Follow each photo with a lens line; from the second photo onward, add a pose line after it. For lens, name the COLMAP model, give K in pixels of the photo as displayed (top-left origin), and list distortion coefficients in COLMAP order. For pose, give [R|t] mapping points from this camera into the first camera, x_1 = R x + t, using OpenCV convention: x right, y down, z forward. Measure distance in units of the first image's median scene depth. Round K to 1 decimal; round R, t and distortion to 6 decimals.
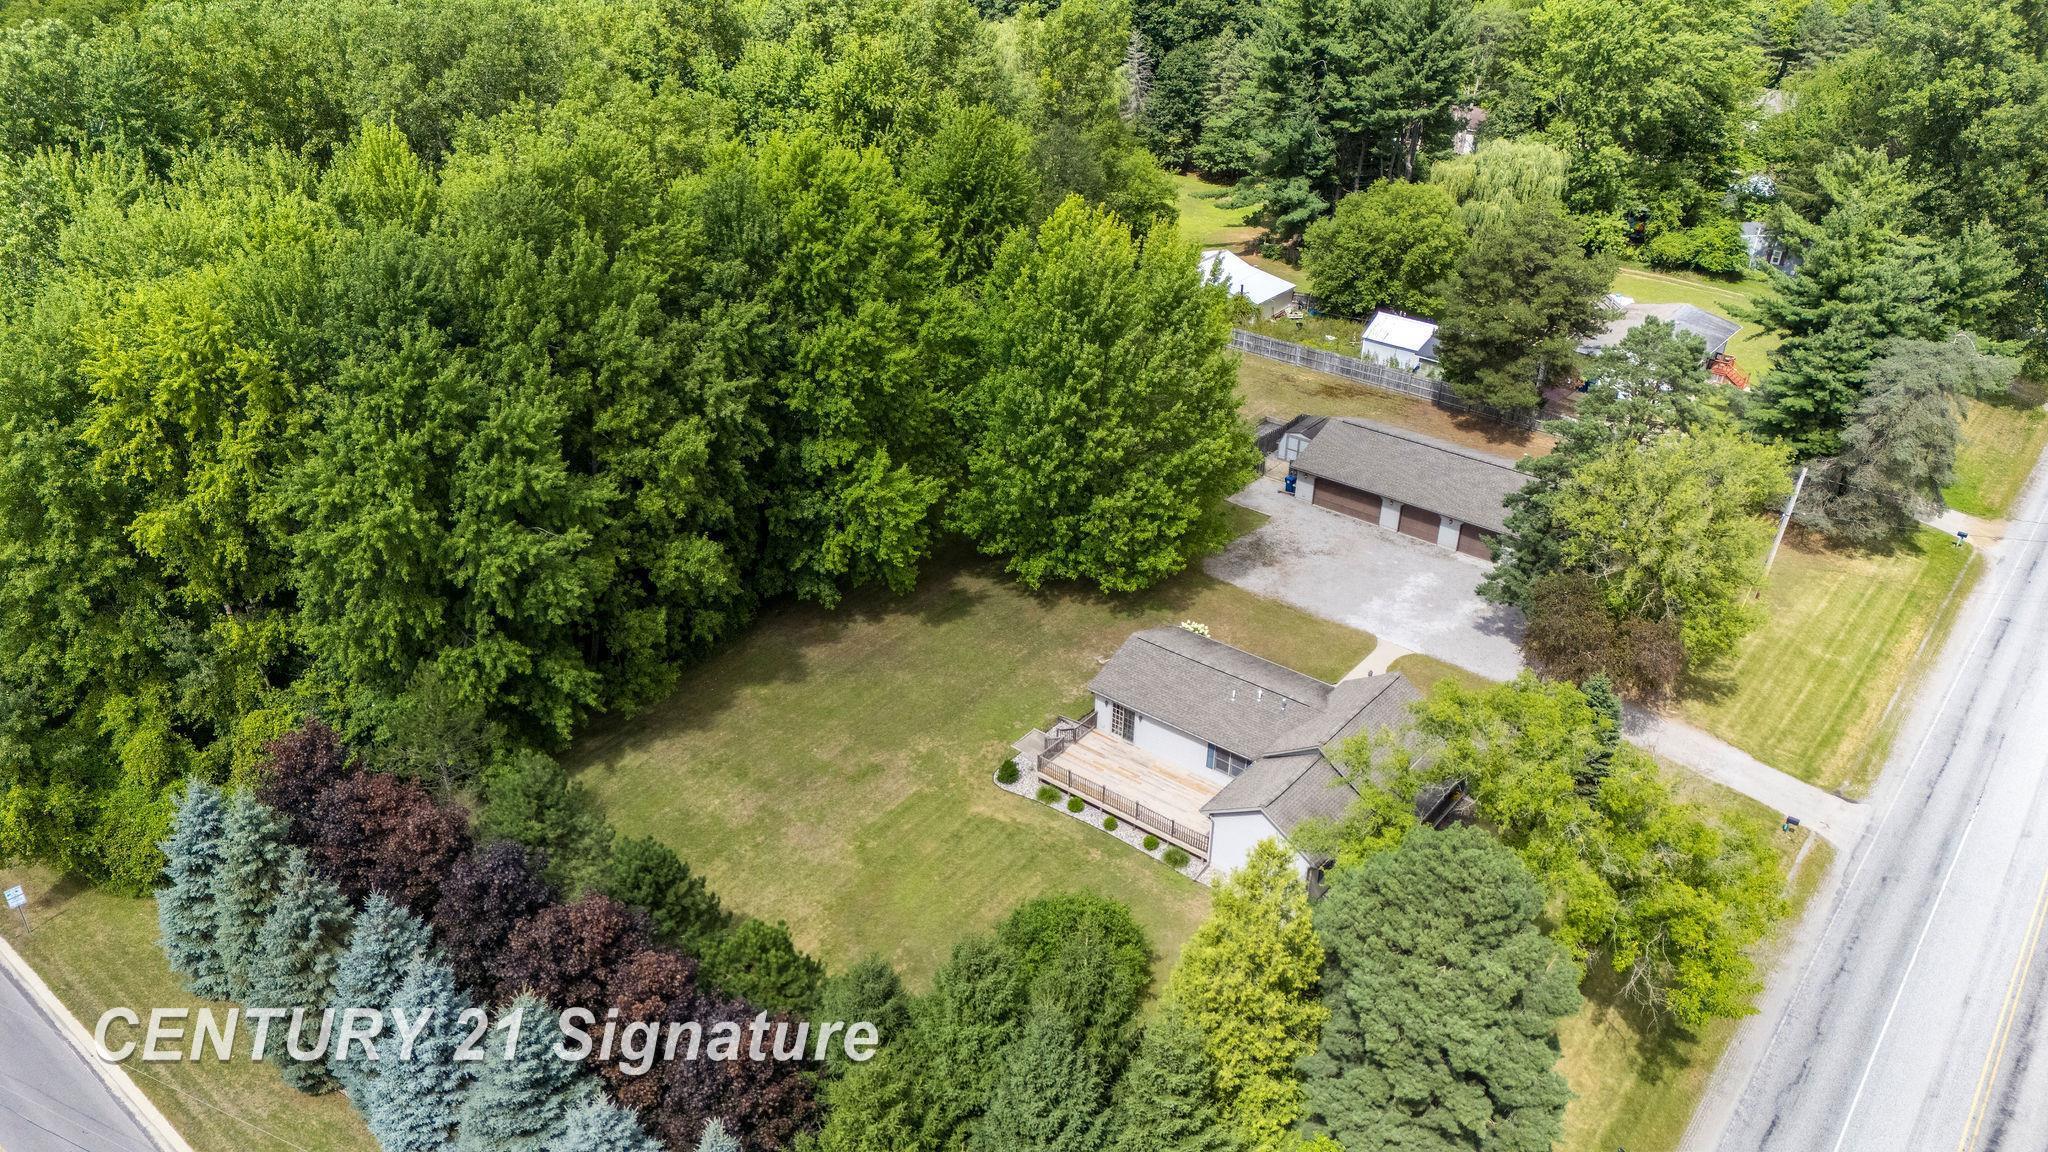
lens RADIAL K [[1519.3, 0, 1024.0], [0, 1519.3, 576.0], [0, 0, 1]] dist [0.041443, -0.007751]
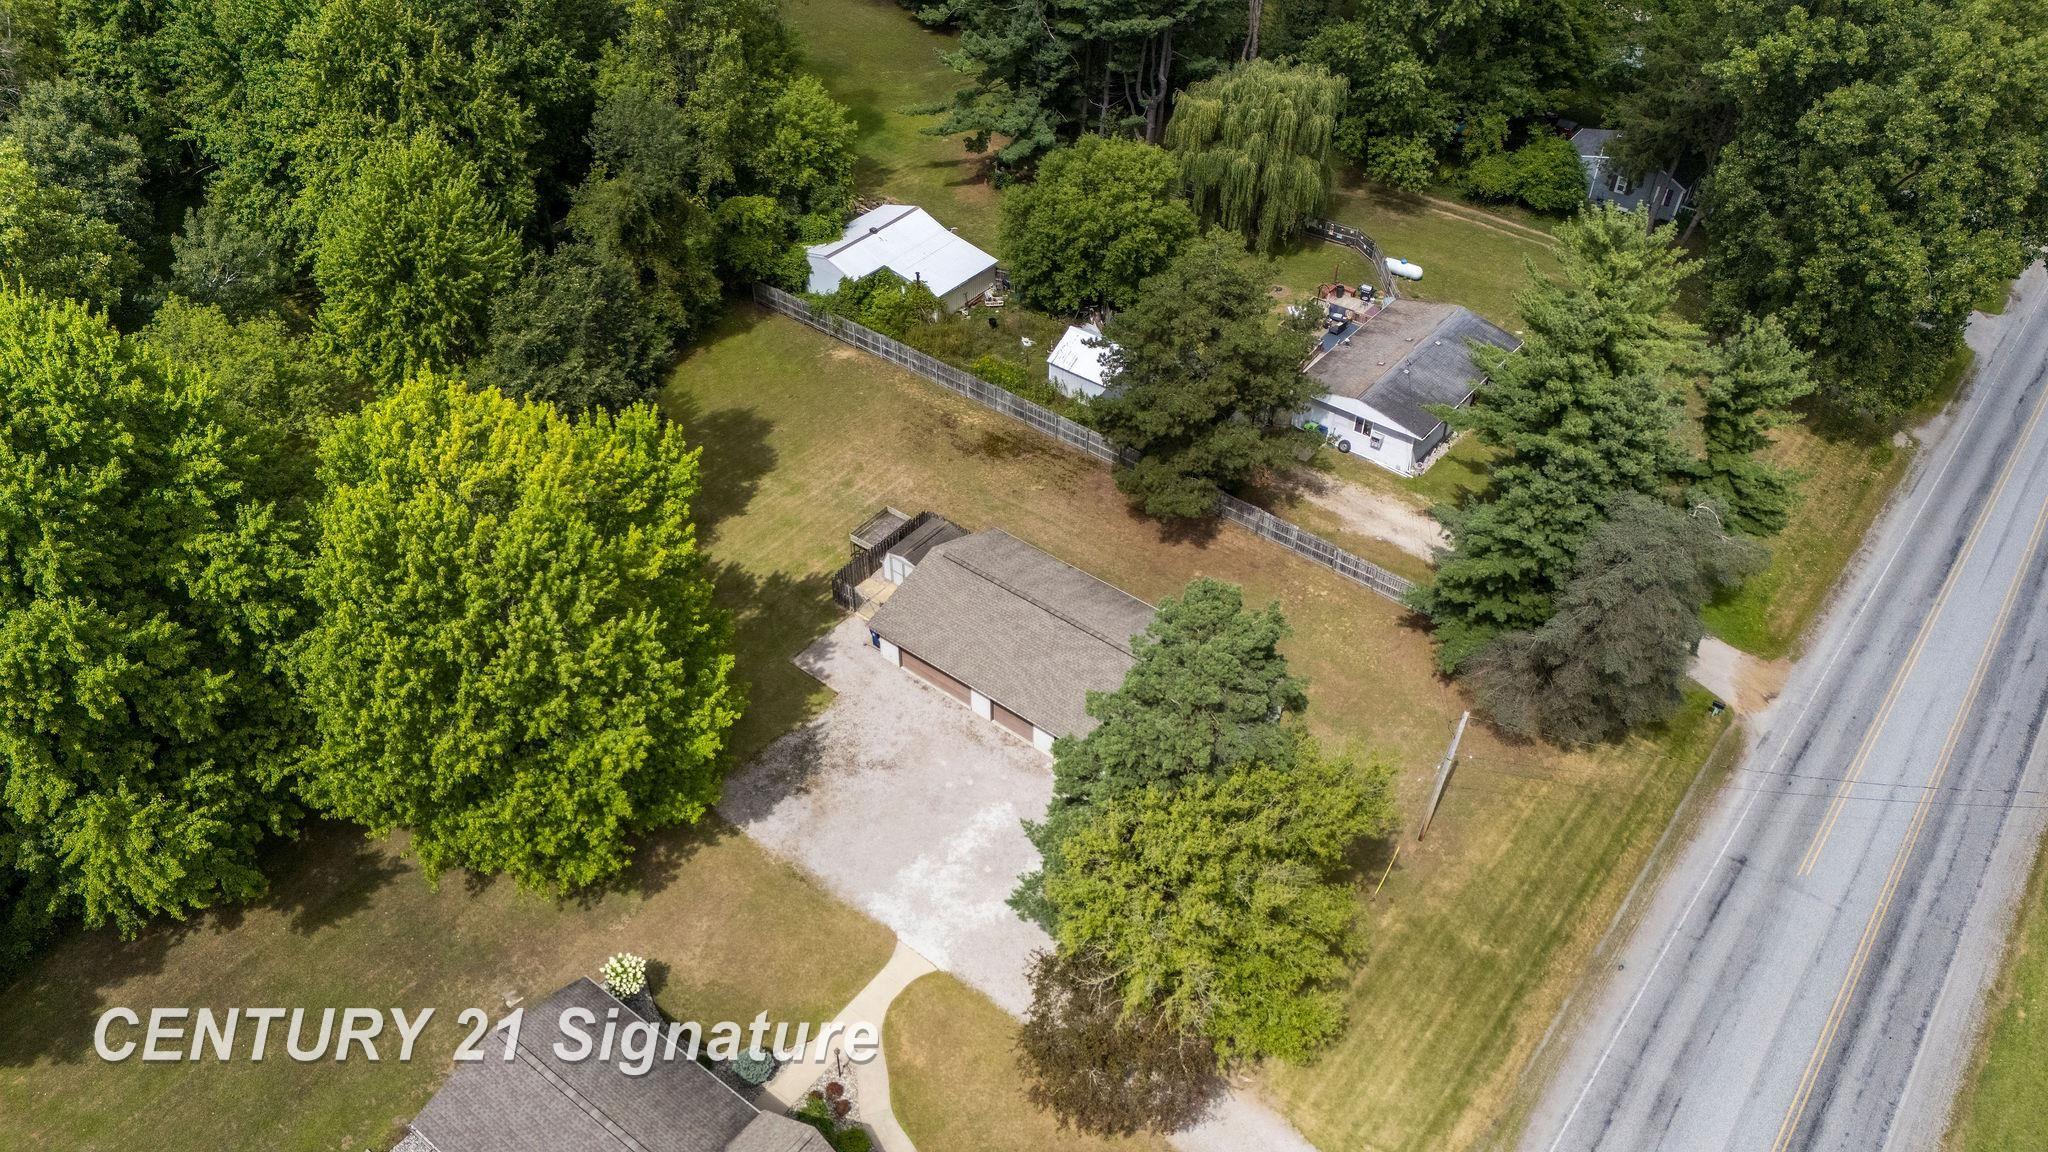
lens RADIAL K [[1508.1, 0, 1029.5], [0, 1508.1, 580.9], [0, 0, 1]] dist [0.097987, -0.097163]
pose [[0.999926, -0.011763, 0.003061, 0.309656], [0.010925, 0.980164, 0.197889, -0.296961], [-0.005328, -0.197841, 0.980220, 0.302696]]
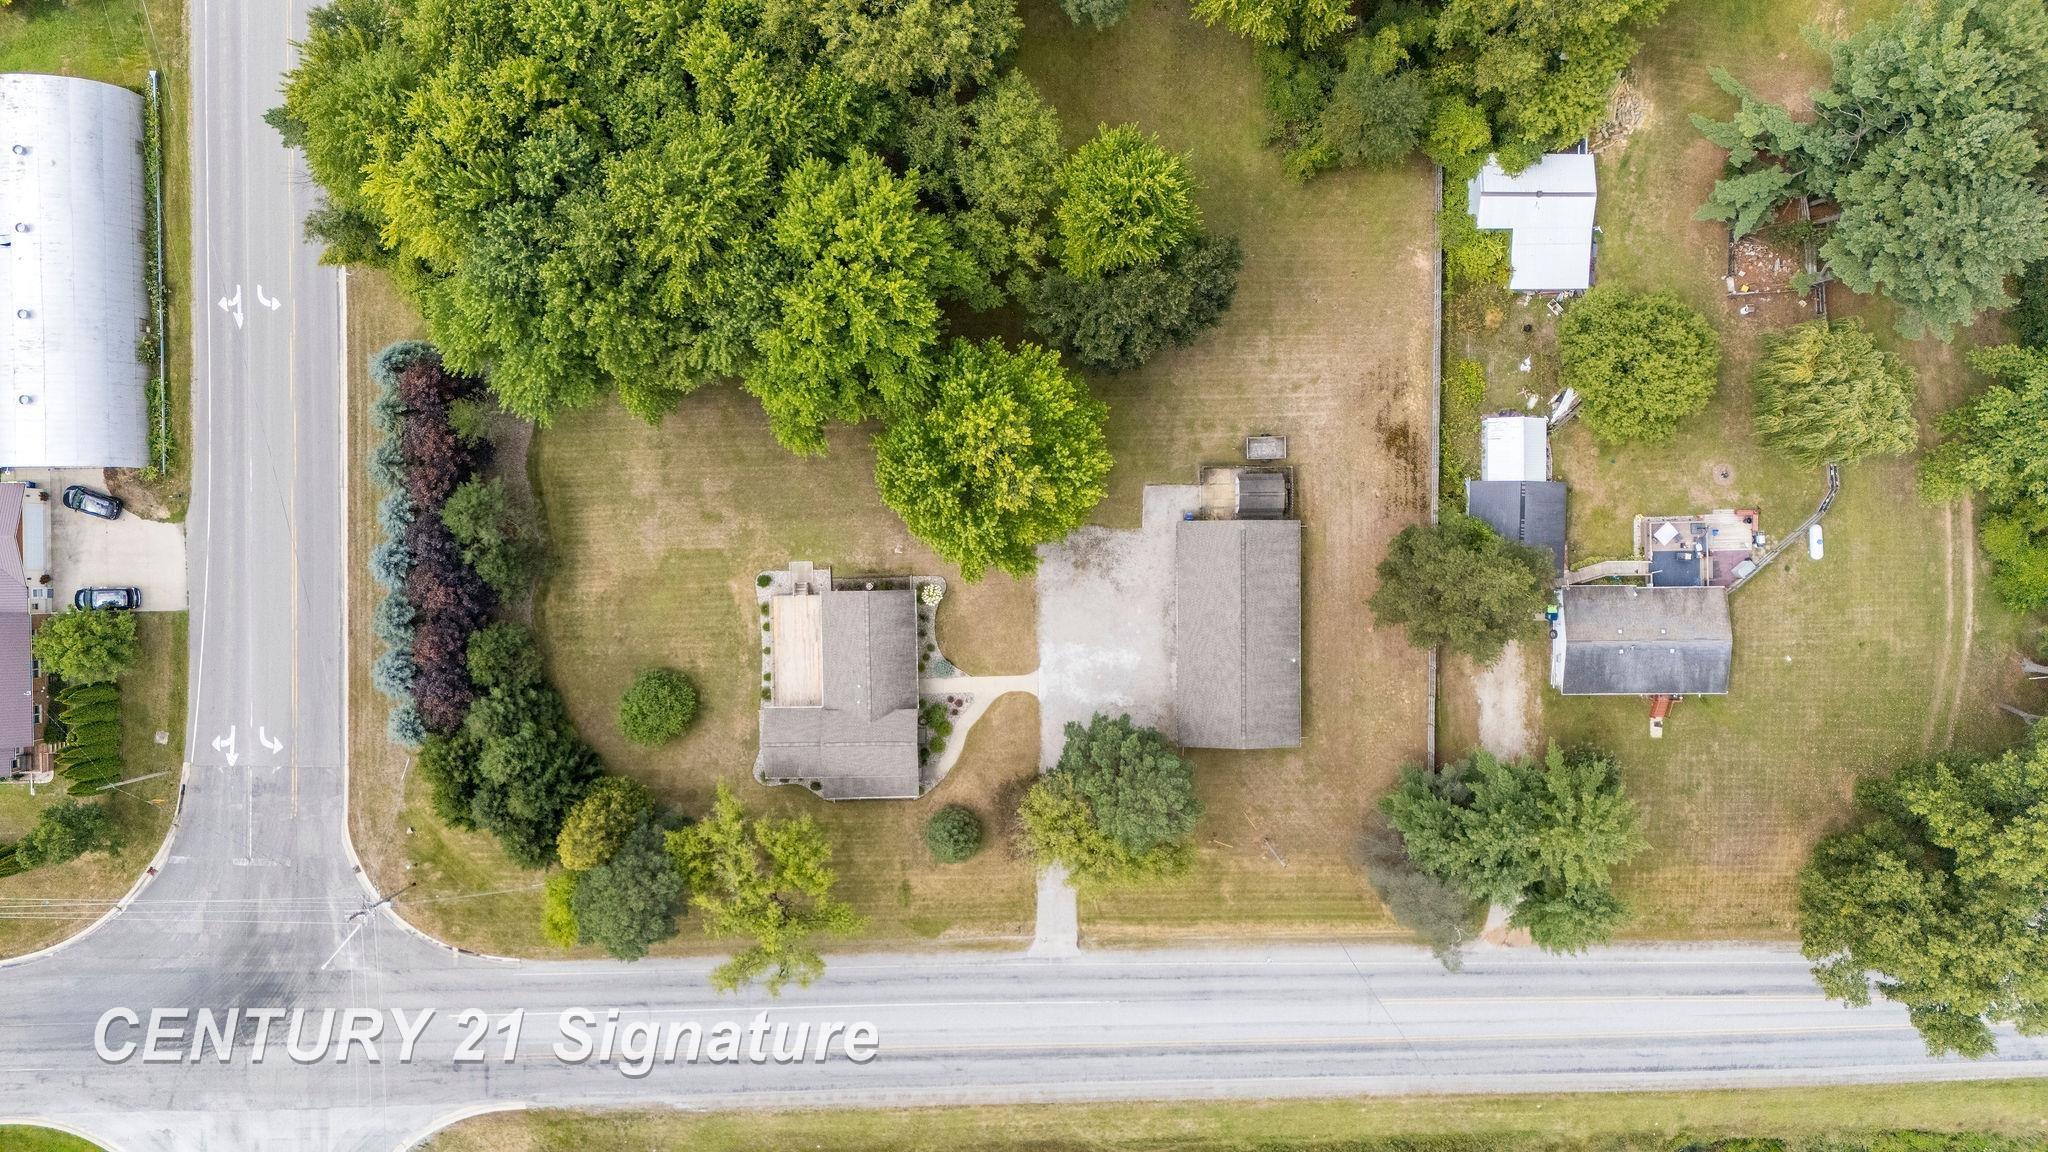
lens RADIAL K [[1511.2, 0, 1025.0], [0, 1511.2, 564.2], [0, 0, 1]] dist [0.134673, -0.196448]
pose [[0.633424, 0.773725, 0.011095, 0.129136], [-0.378837, 0.297576, 0.876317, -1.371847], [0.674727, -0.559284, 0.481608, 0.333765]]
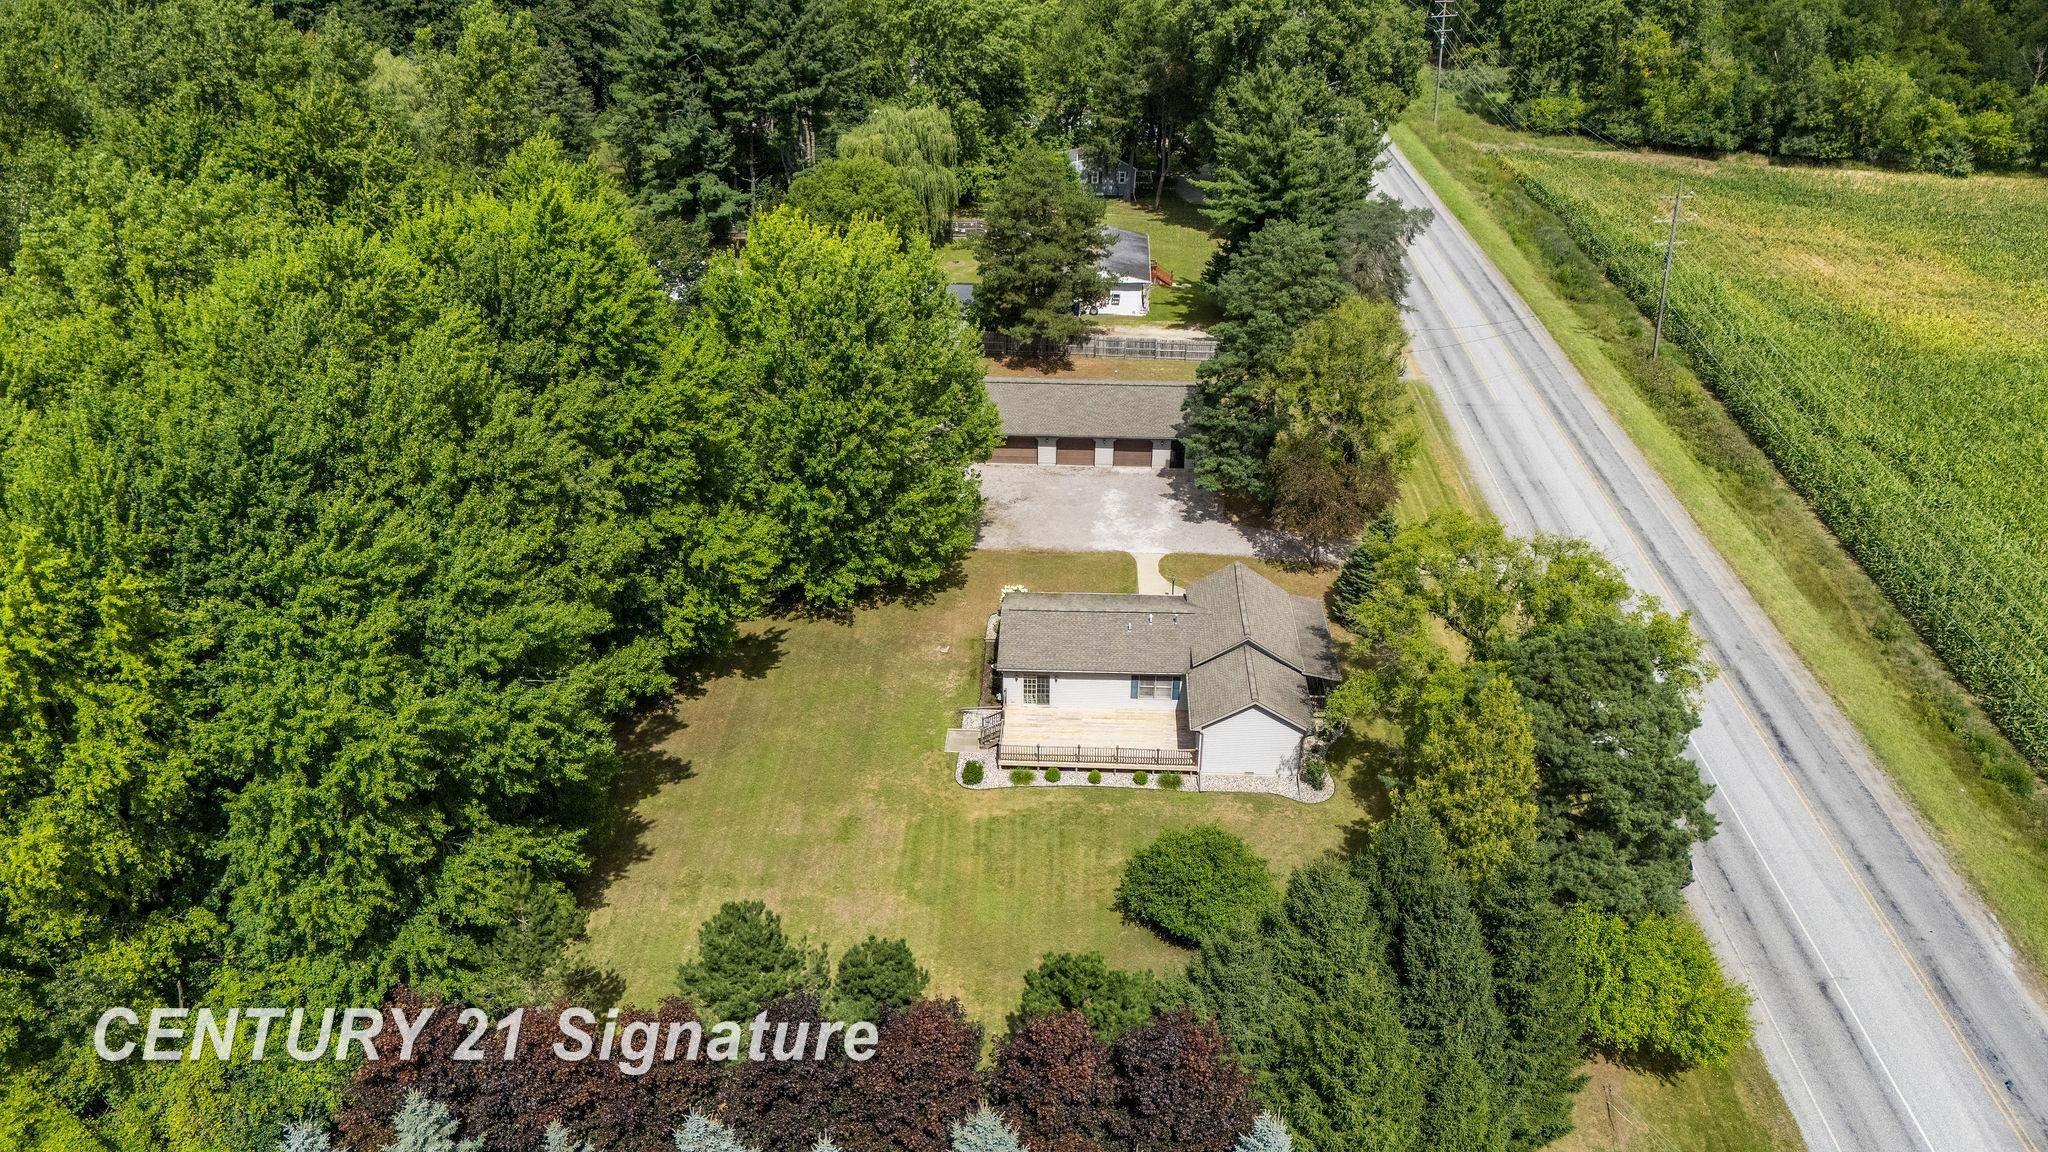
lens RADIAL K [[1511.2, 0, 1025.0], [0, 1511.2, 564.2], [0, 0, 1]] dist [0.134673, -0.196448]
pose [[0.811037, -0.294048, 0.505723, -0.403959], [0.295326, 0.952046, 0.079939, -0.064186], [-0.504977, 0.084520, 0.858984, 0.100763]]
